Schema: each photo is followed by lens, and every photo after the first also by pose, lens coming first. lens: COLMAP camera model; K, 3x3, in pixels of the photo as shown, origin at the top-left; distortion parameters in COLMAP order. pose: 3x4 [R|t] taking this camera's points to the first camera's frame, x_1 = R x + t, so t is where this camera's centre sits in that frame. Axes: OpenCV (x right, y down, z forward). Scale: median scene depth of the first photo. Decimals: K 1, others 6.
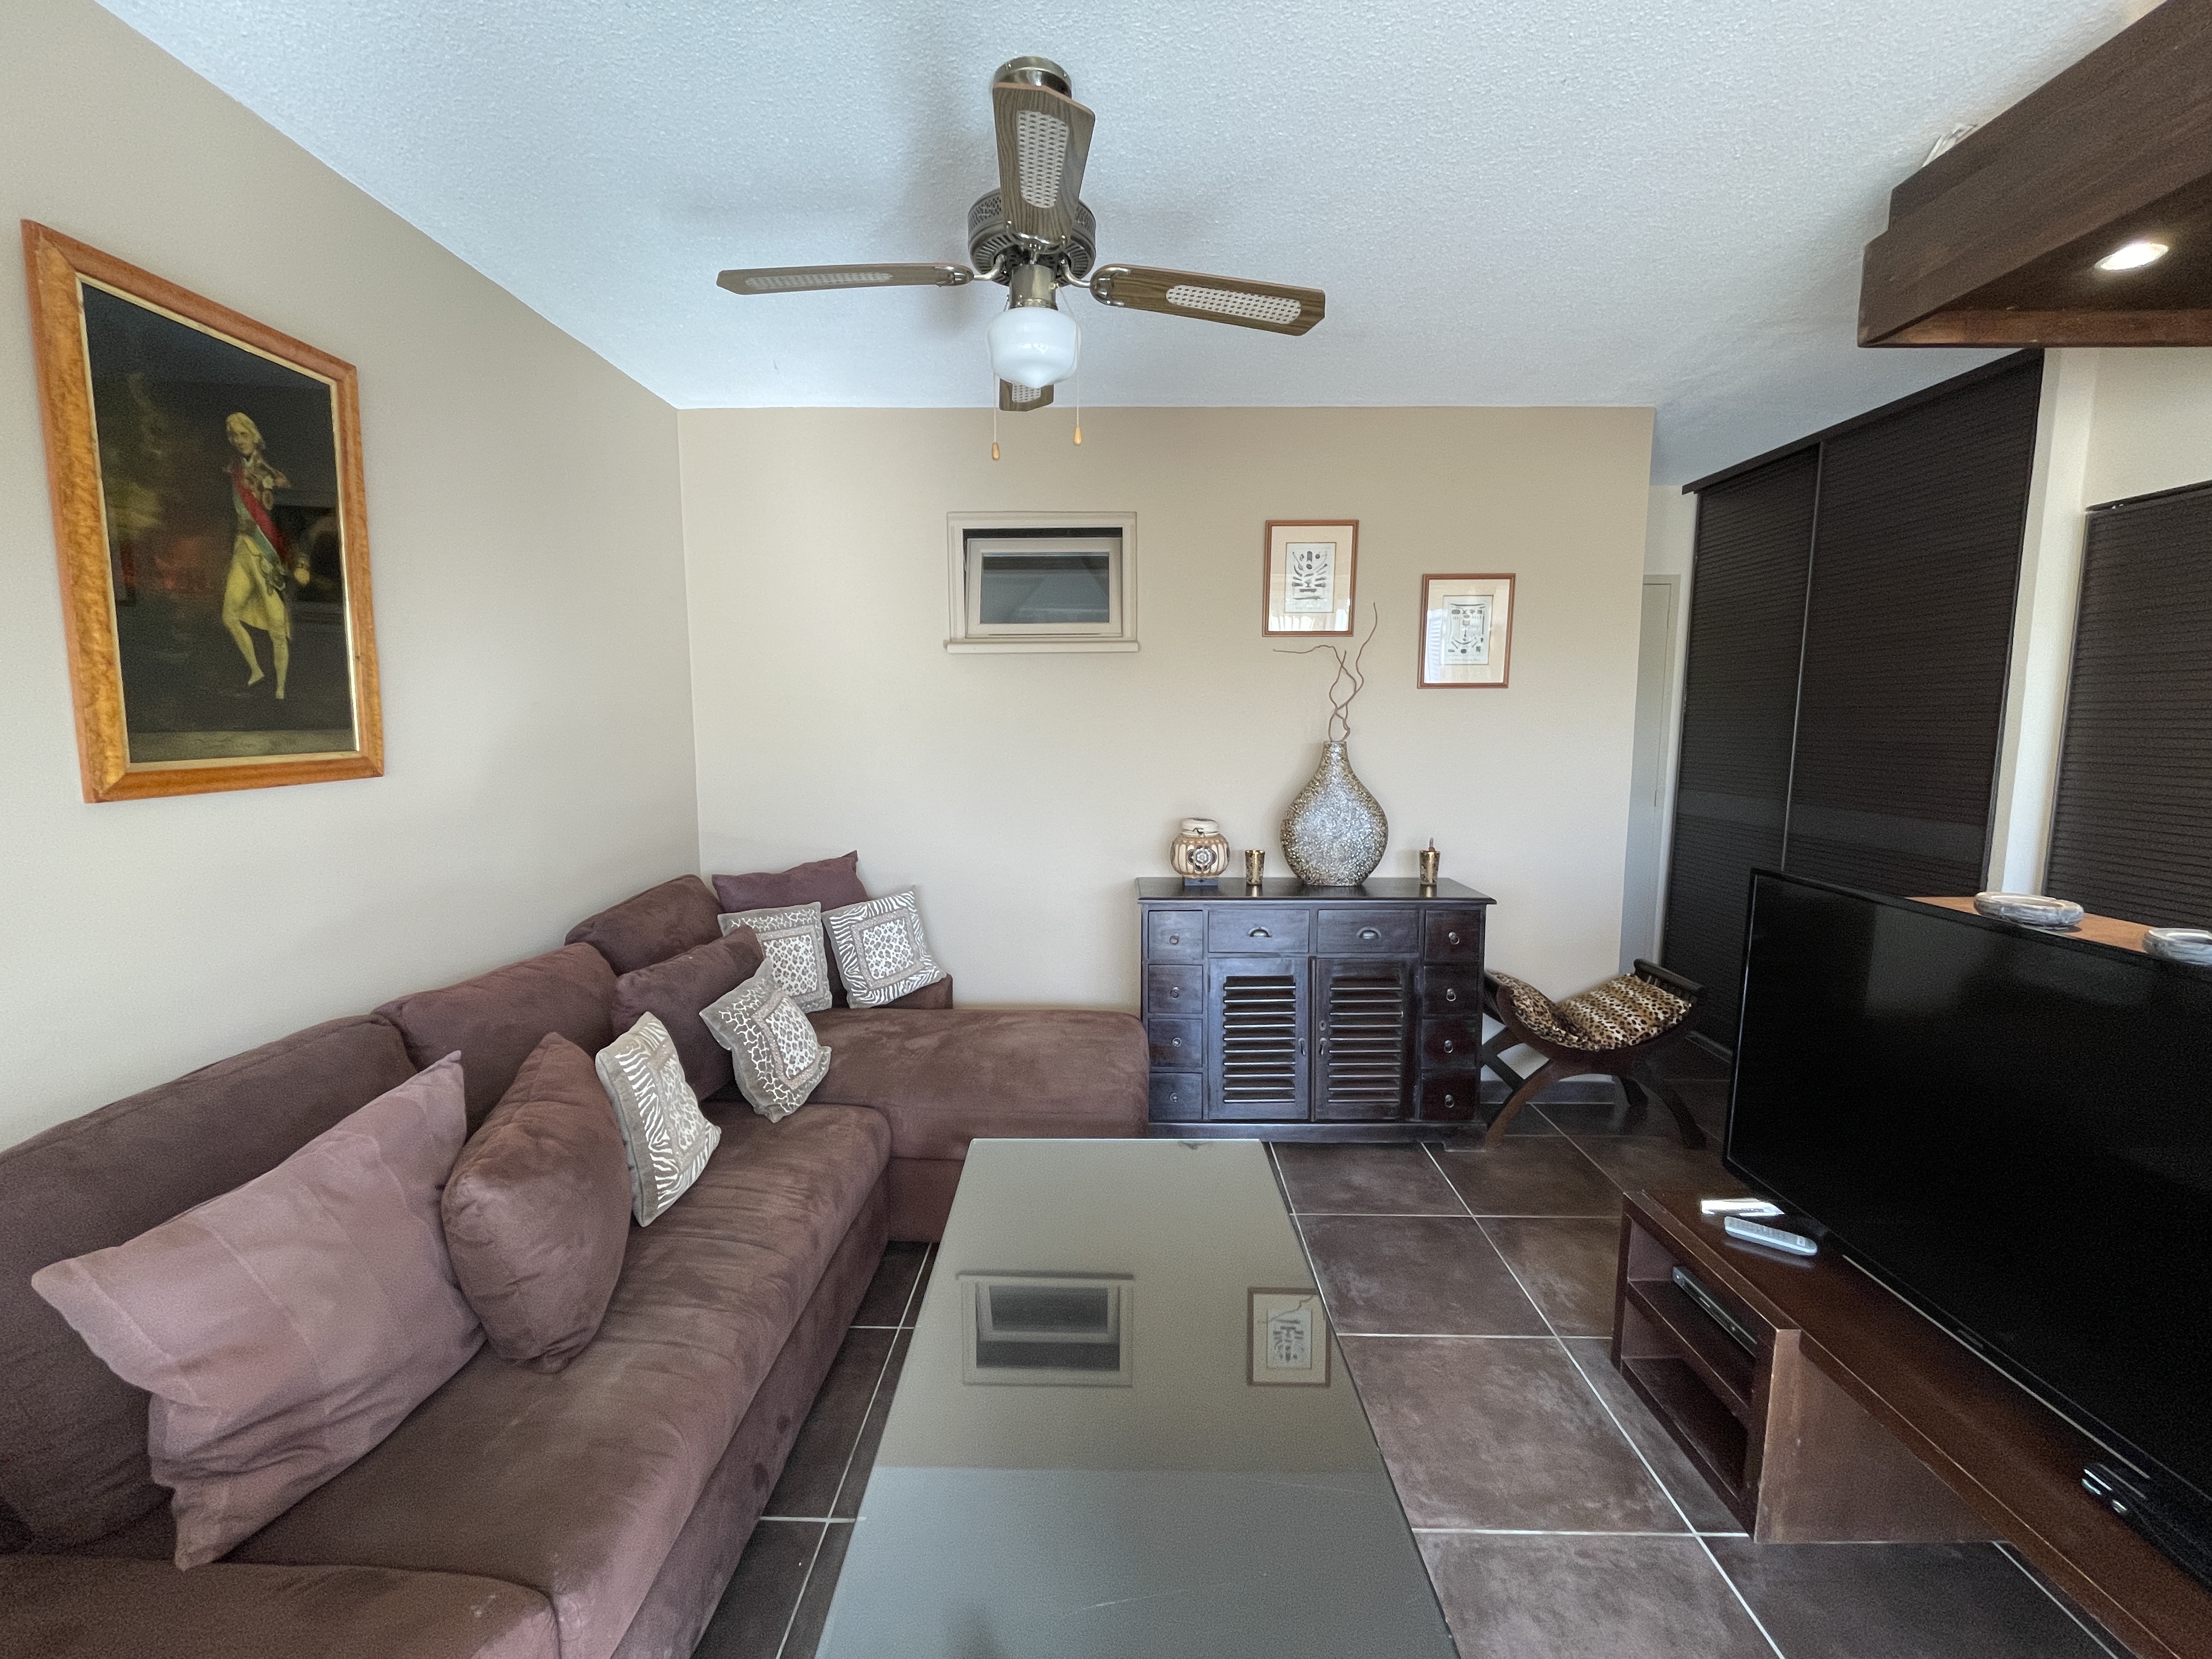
lens RADIAL K [[898.4, 0, 1110.6], [0, 898.4, 826.5], [0, 0, 1]] dist [-0.002986, -0.000143]
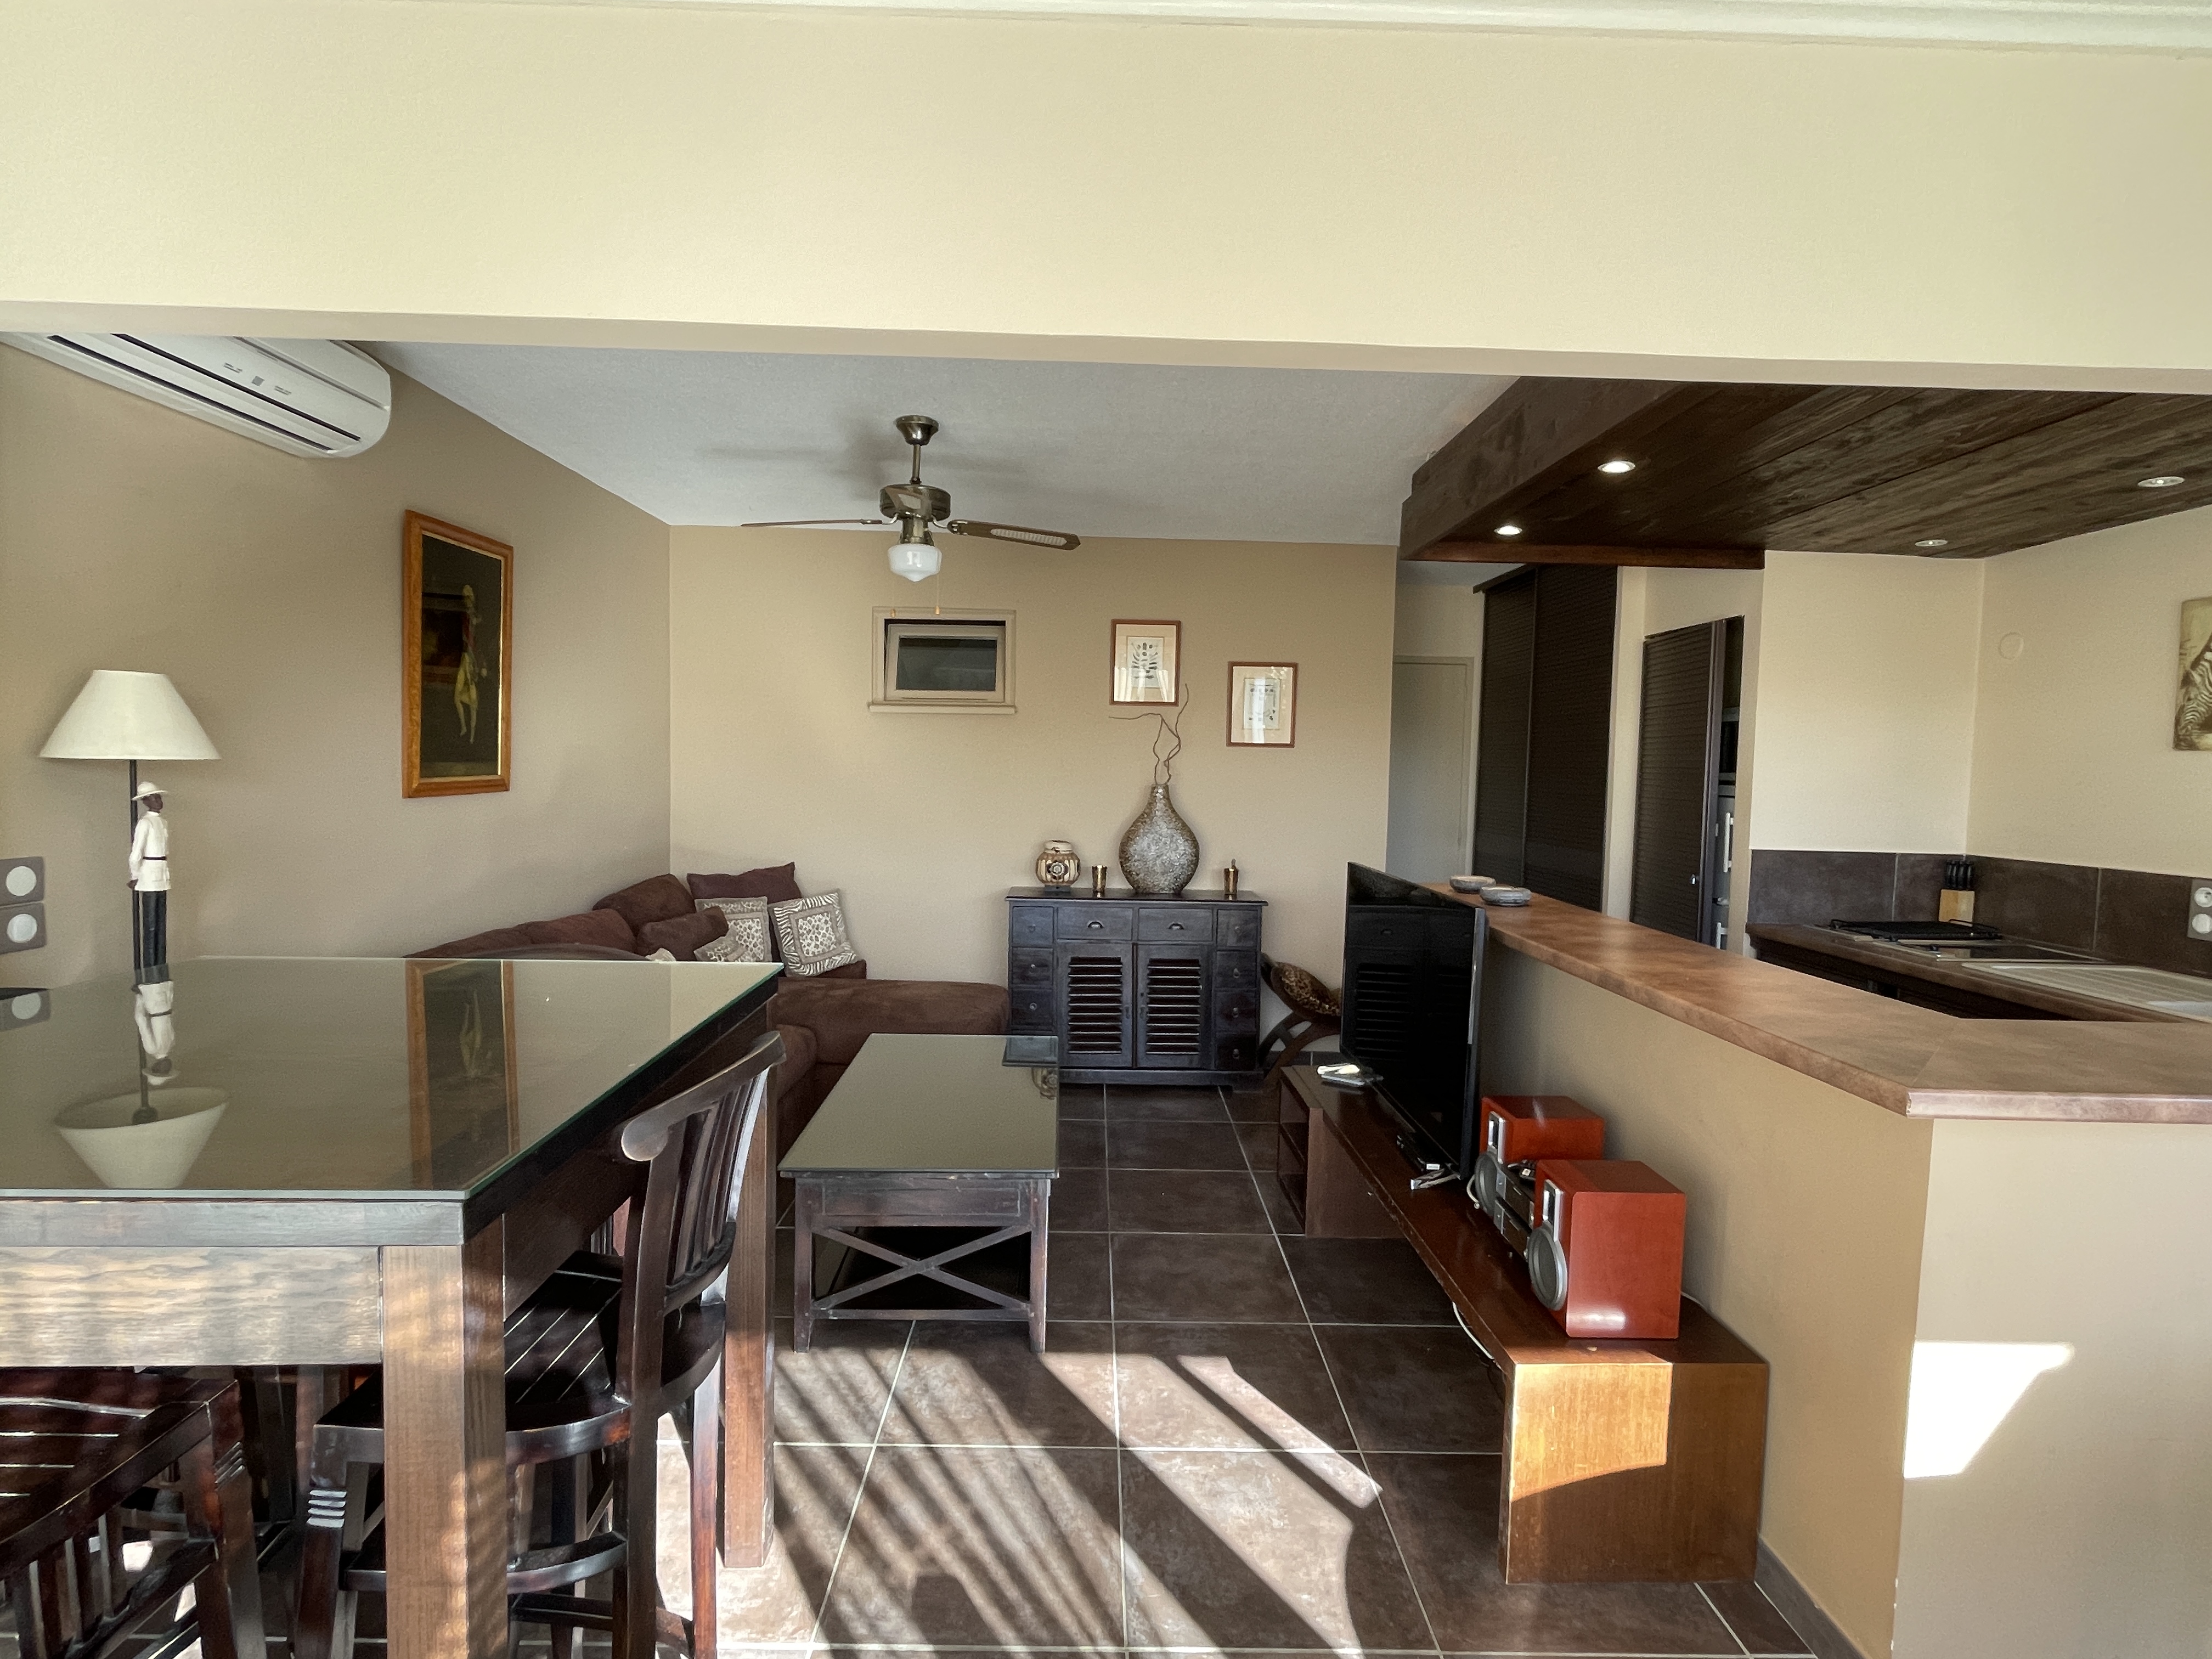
lens RADIAL K [[1032.5, 0, 1106.0], [0, 1032.5, 829.5], [0, 0, 1]] dist [0.000887, 0.000009]
pose [[0.999189, 0.019474, 0.035253, 0.118058], [-0.017556, 0.998390, -0.053928, 0.056351], [-0.036246, 0.053266, 0.997922, -0.529481]]
